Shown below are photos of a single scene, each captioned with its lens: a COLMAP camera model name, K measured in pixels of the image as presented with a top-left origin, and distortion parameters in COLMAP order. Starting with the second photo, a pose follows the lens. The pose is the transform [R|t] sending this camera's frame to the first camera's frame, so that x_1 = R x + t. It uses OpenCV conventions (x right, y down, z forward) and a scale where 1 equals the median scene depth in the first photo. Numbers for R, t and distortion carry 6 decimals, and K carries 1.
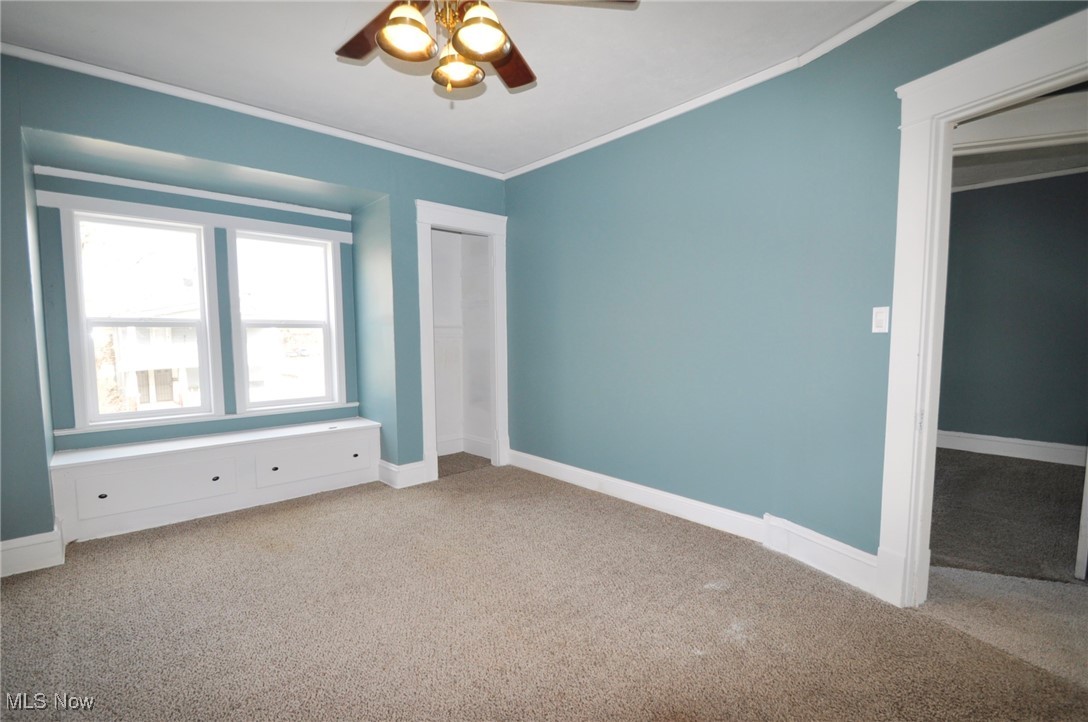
lens RADIAL K [[480.0, 0, 536.3], [0, 480.0, 373.1], [0, 0, 1]] dist [0.001692, -0.013995]
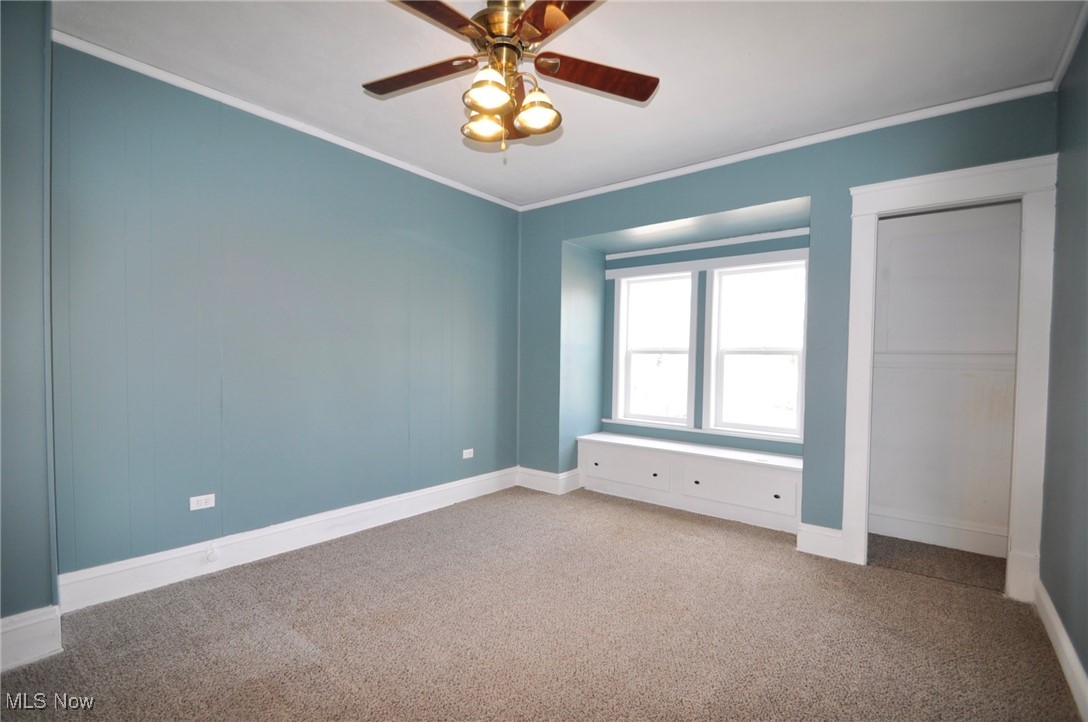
lens RADIAL K [[480.0, 0, 536.3], [0, 480.0, 373.1], [0, 0, 1]] dist [0.001692, -0.013995]
pose [[0.165785, 0.035574, -0.985520, 0.442489], [-0.091136, 0.995625, 0.020607, -0.036766], [0.981942, 0.086400, 0.168302, 0.407297]]
